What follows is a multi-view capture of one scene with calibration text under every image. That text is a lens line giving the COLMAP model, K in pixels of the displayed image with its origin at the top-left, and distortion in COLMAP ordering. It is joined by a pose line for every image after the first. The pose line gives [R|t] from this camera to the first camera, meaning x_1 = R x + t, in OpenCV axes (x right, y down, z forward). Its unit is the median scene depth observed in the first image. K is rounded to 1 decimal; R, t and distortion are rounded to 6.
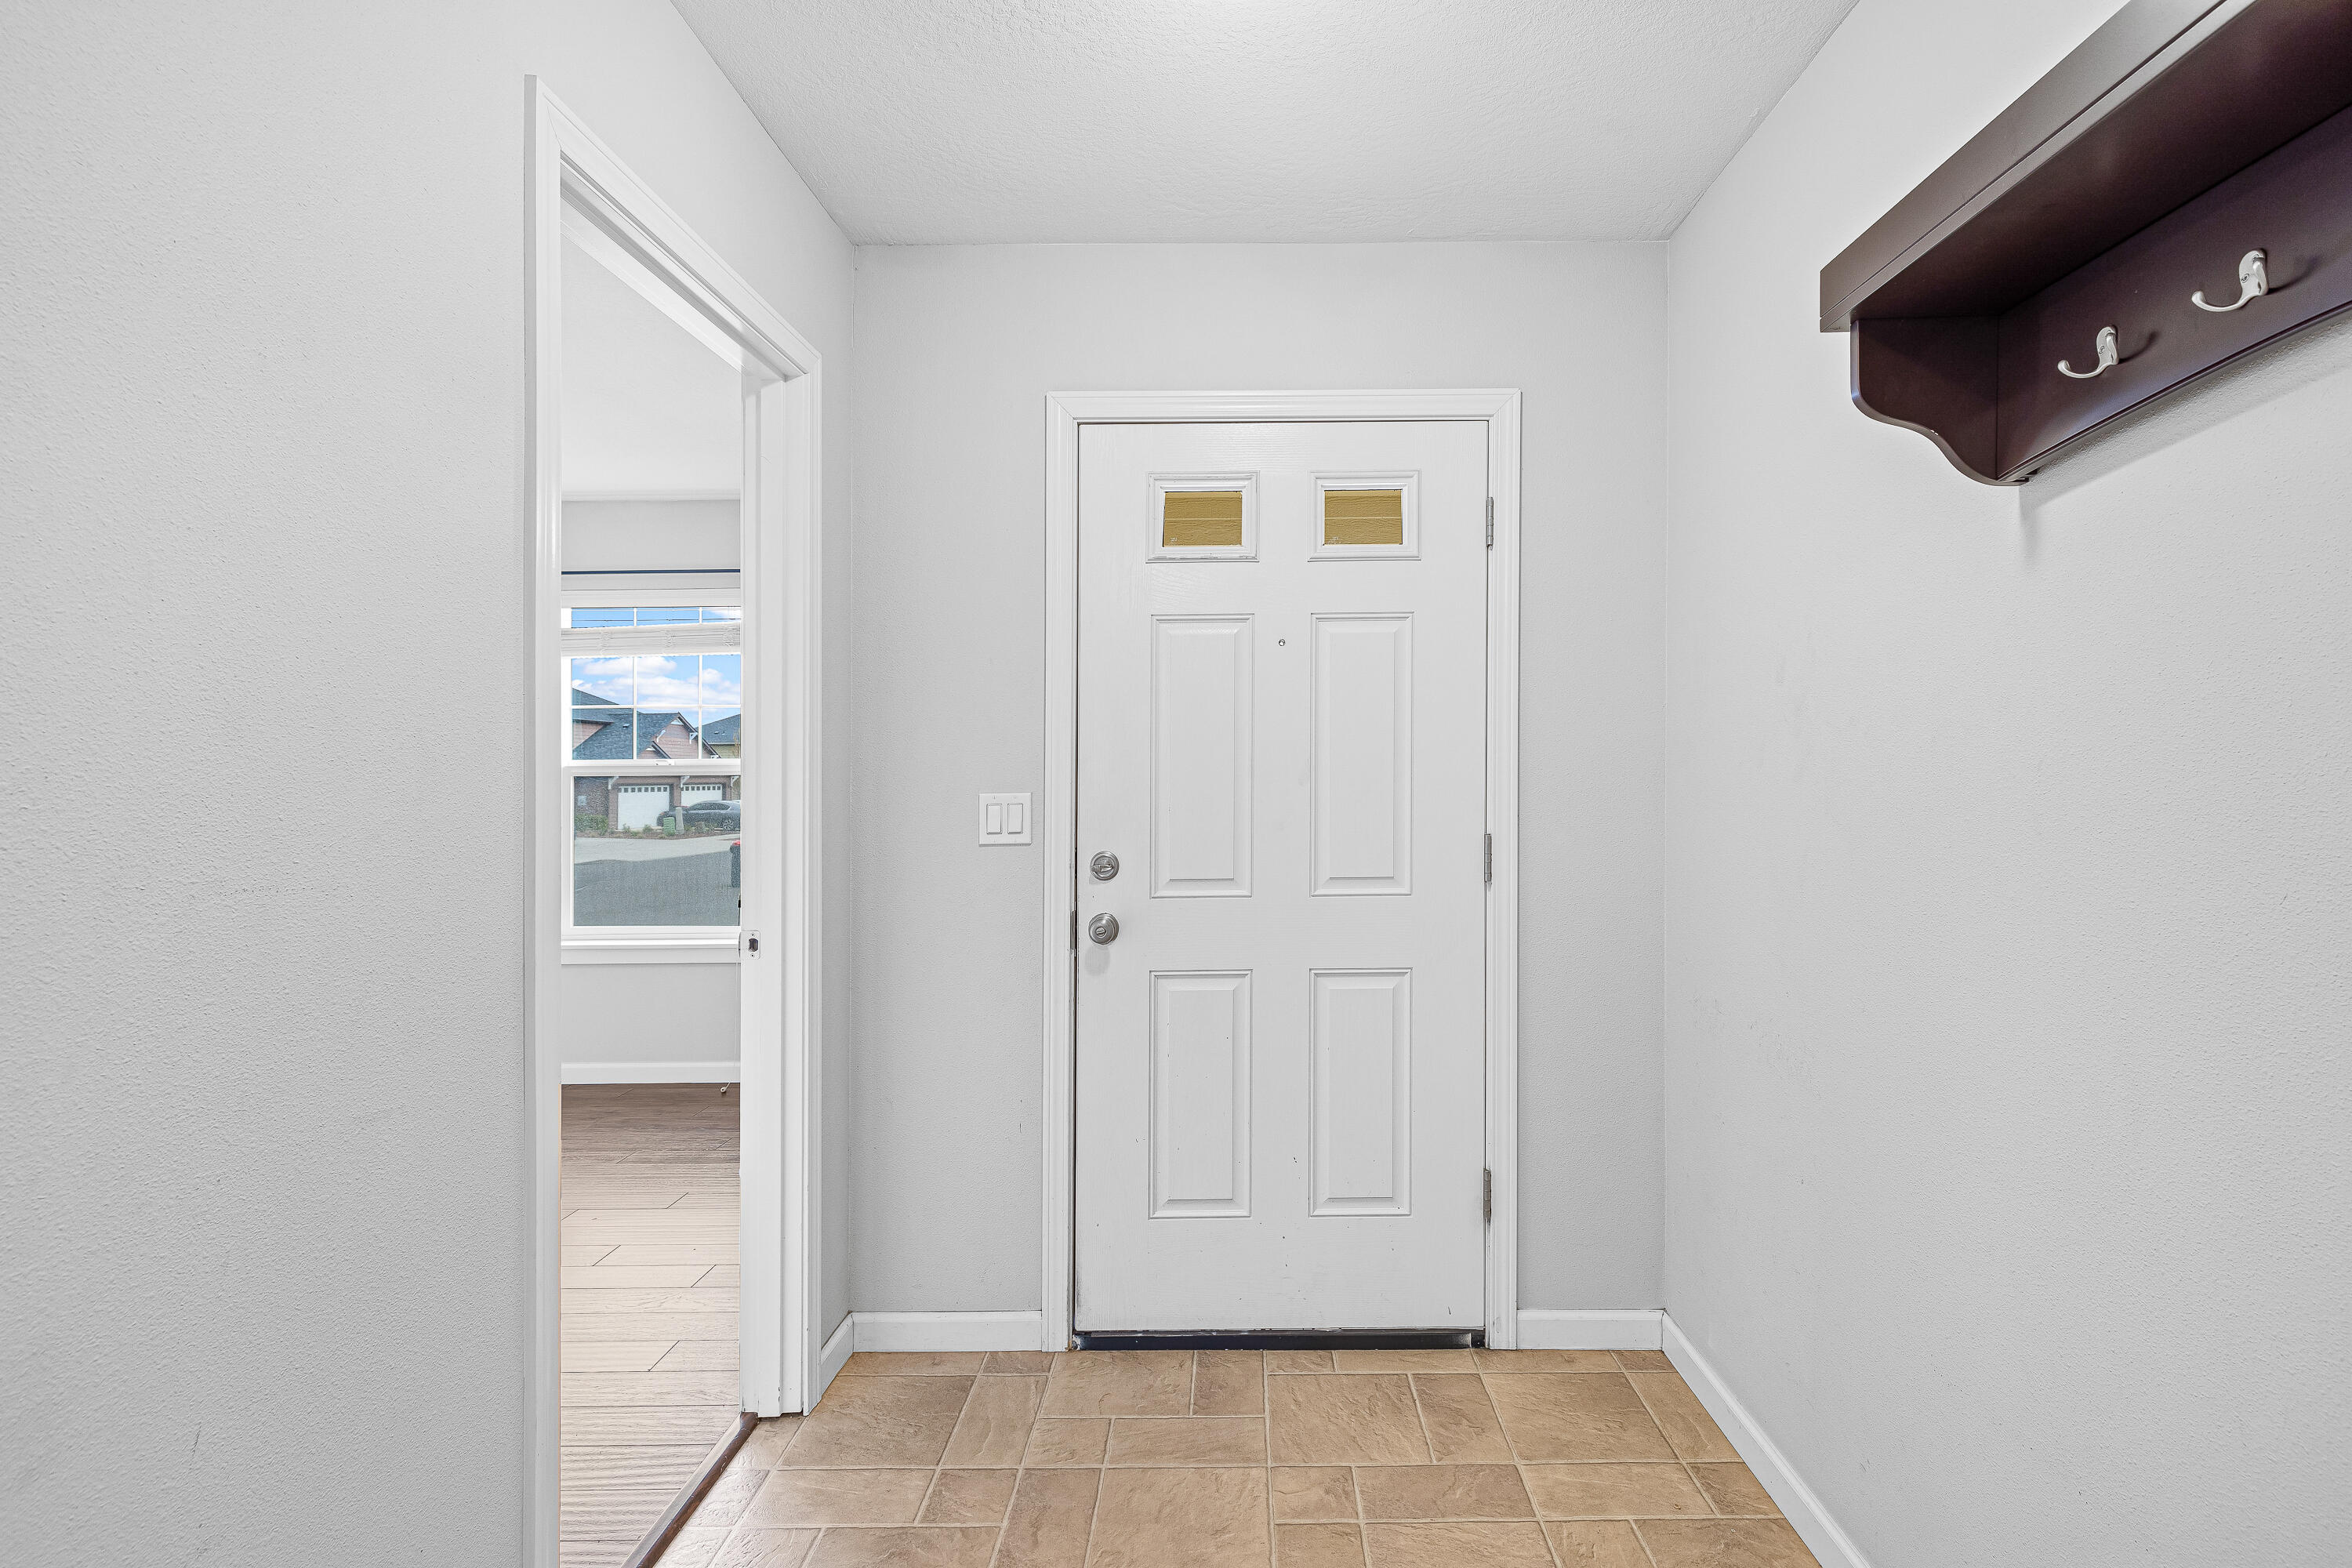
lens RADIAL K [[1063.6, 0, 1180.1], [0, 1063.6, 786.4], [0, 0, 1]] dist [0.010801, 0.000247]
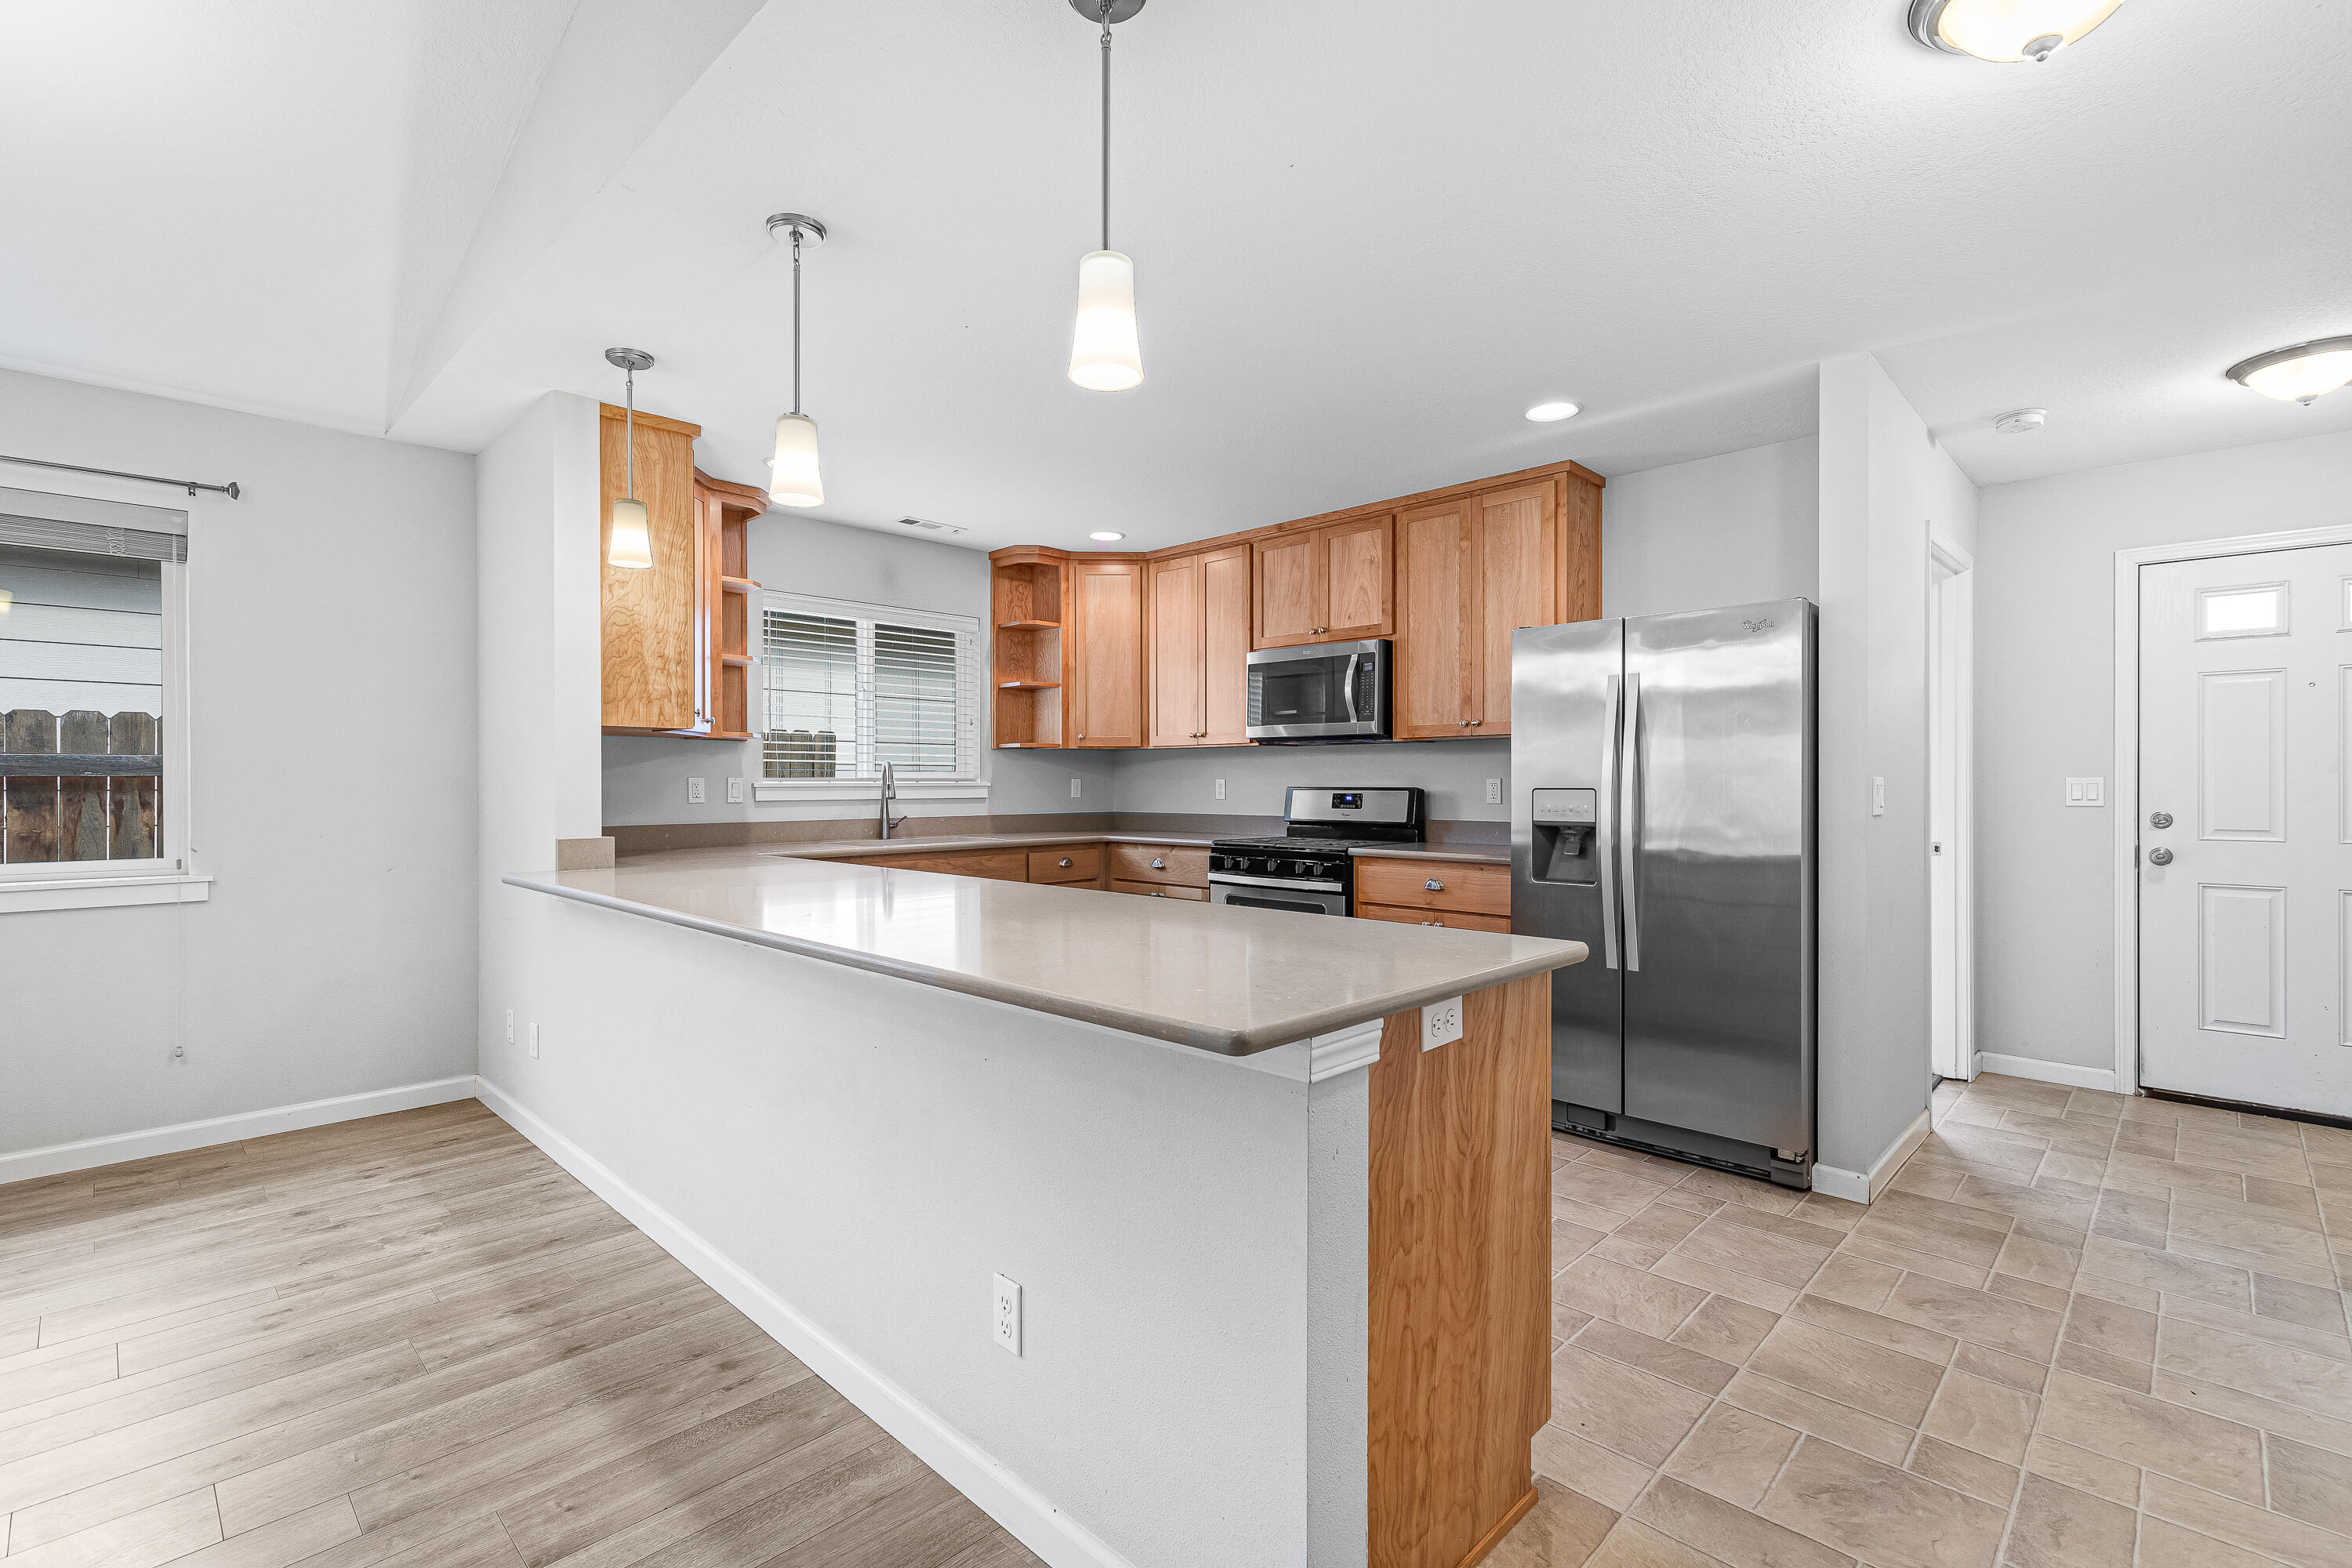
lens RADIAL K [[1069.8, 0, 1182.3], [0, 1069.8, 765.1], [0, 0, 1]] dist [0.006361, -0.000516]
pose [[0.706599, -0.004039, -0.707603, 0.041253], [-0.004899, 0.999932, -0.010600, 0.011355], [0.707597, 0.010956, 0.706531, -1.349049]]
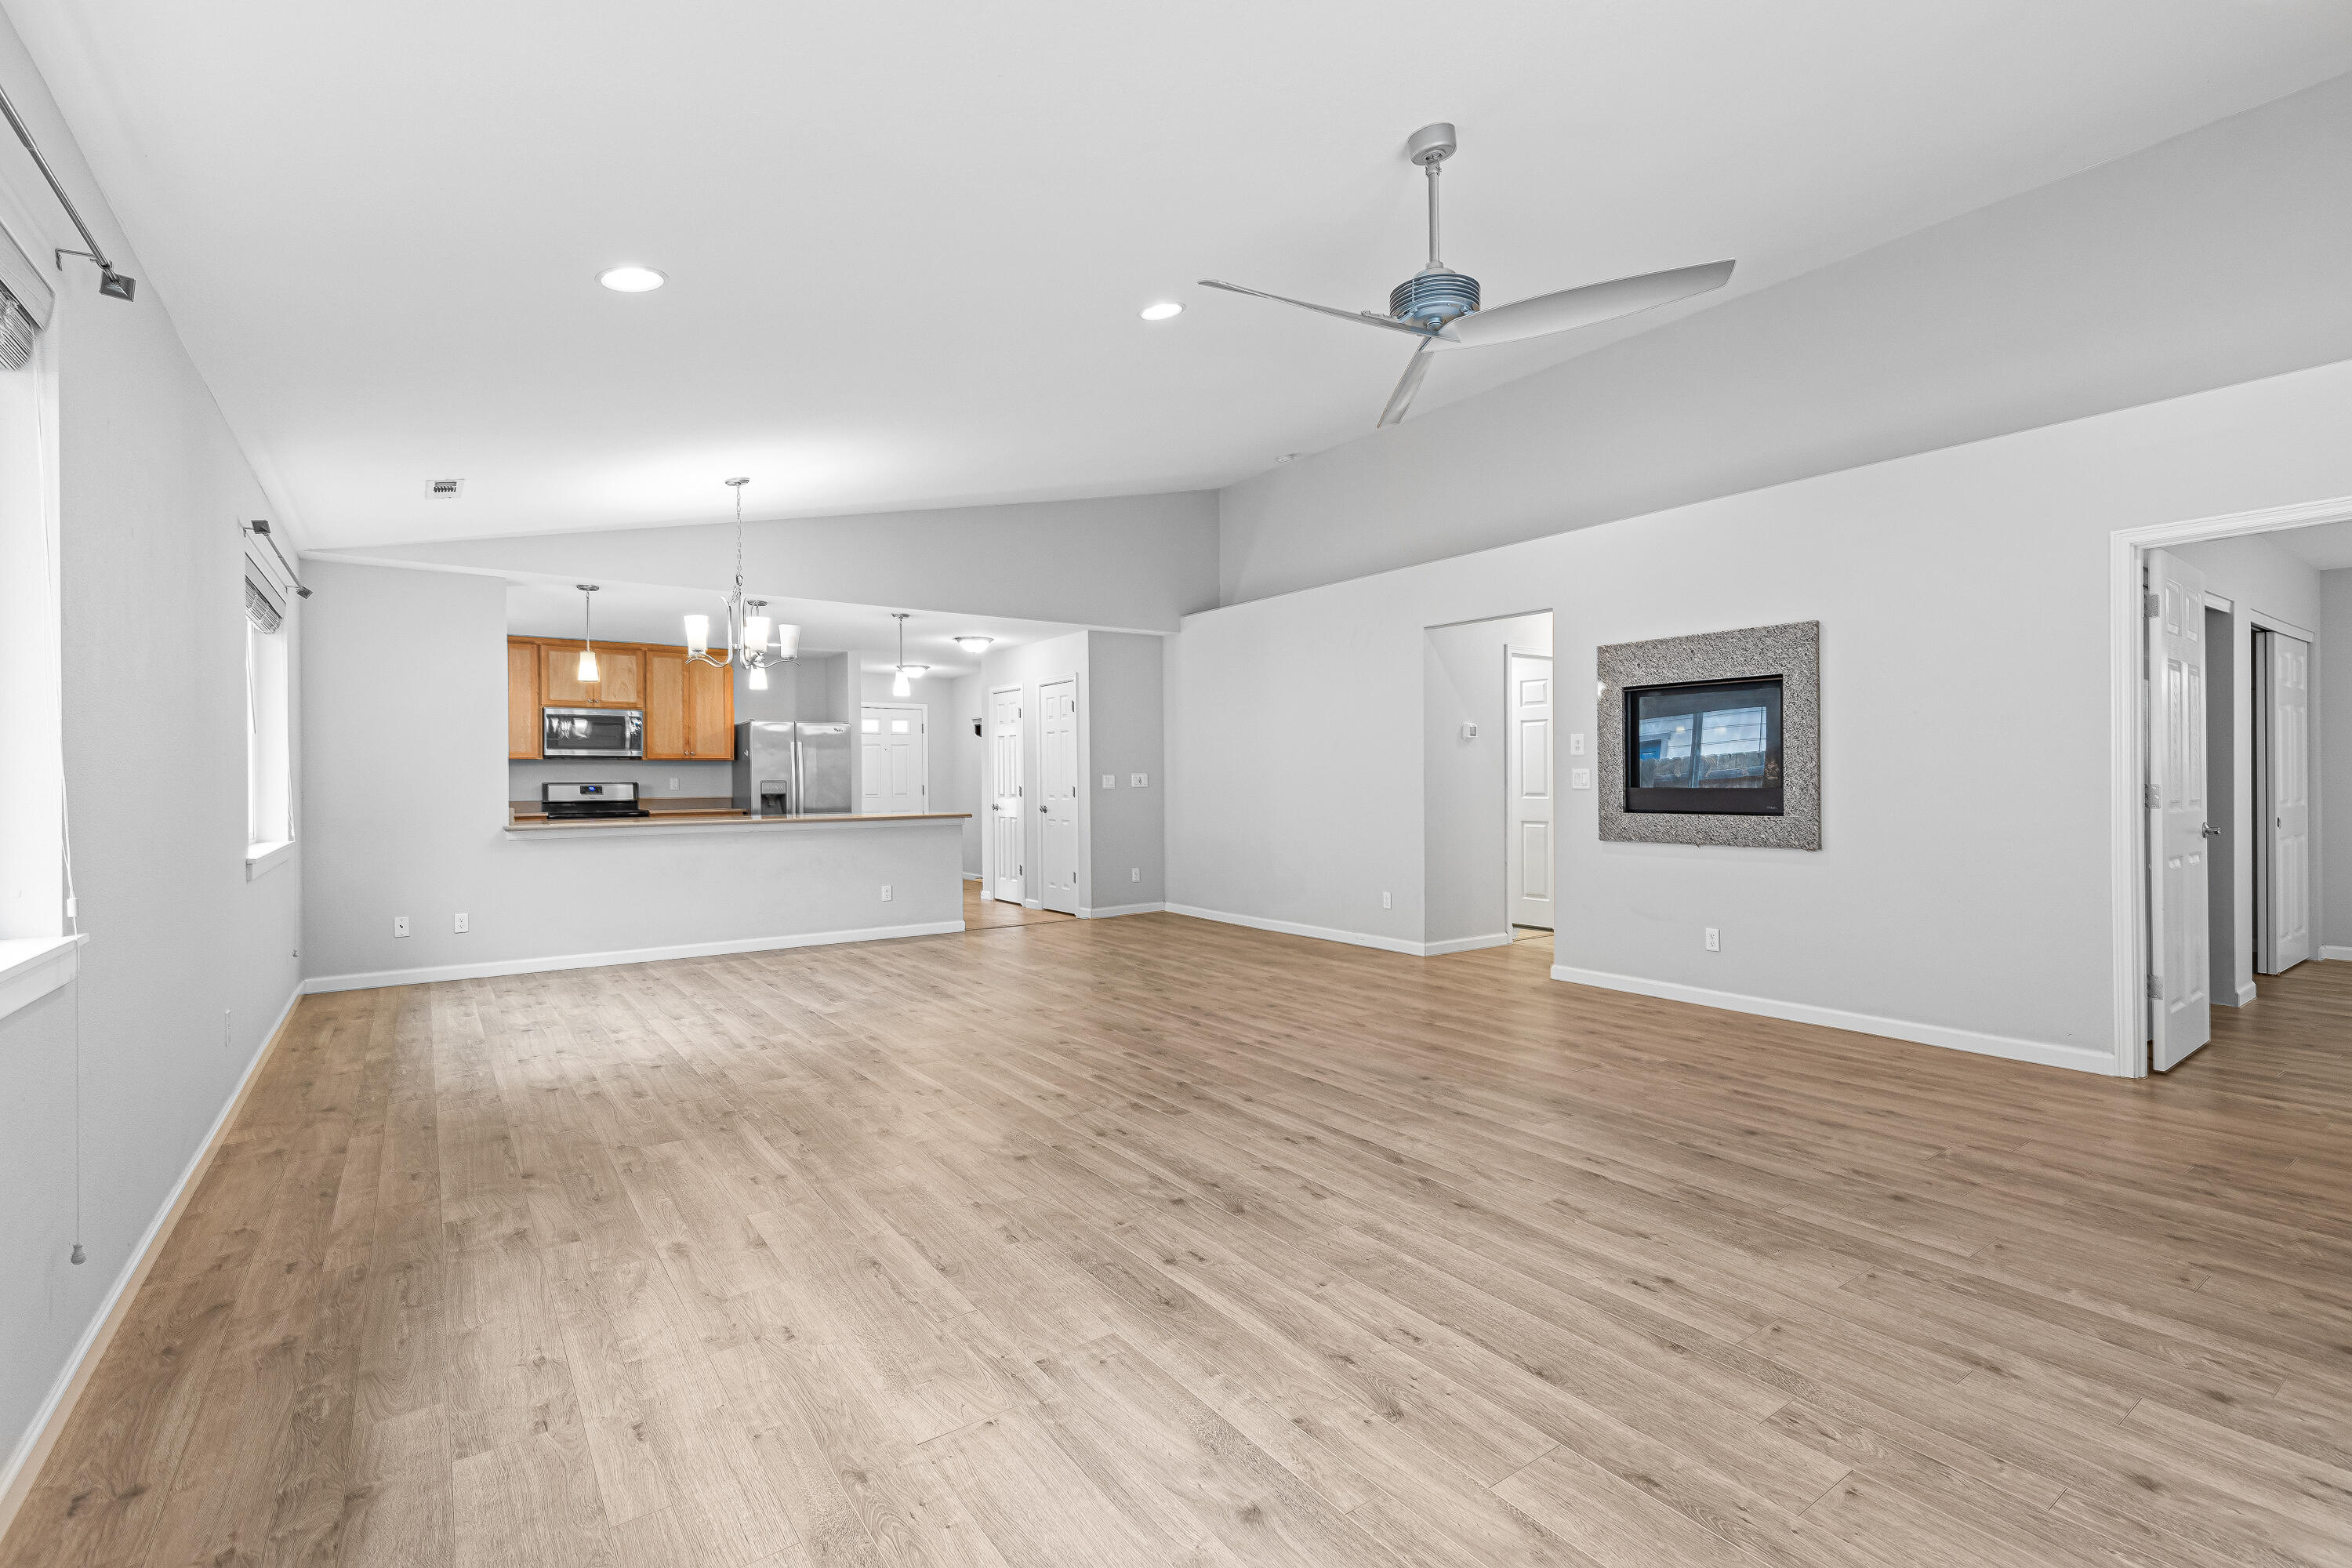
lens RADIAL K [[1063.6, 0, 1180.1], [0, 1063.6, 786.4], [0, 0, 1]] dist [0.010801, 0.000247]
pose [[0.824625, -0.002050, 0.565676, -1.674429], [0.000879, 0.999997, 0.002342, 0.037338], [-0.565679, -0.001434, 0.824624, -4.166955]]
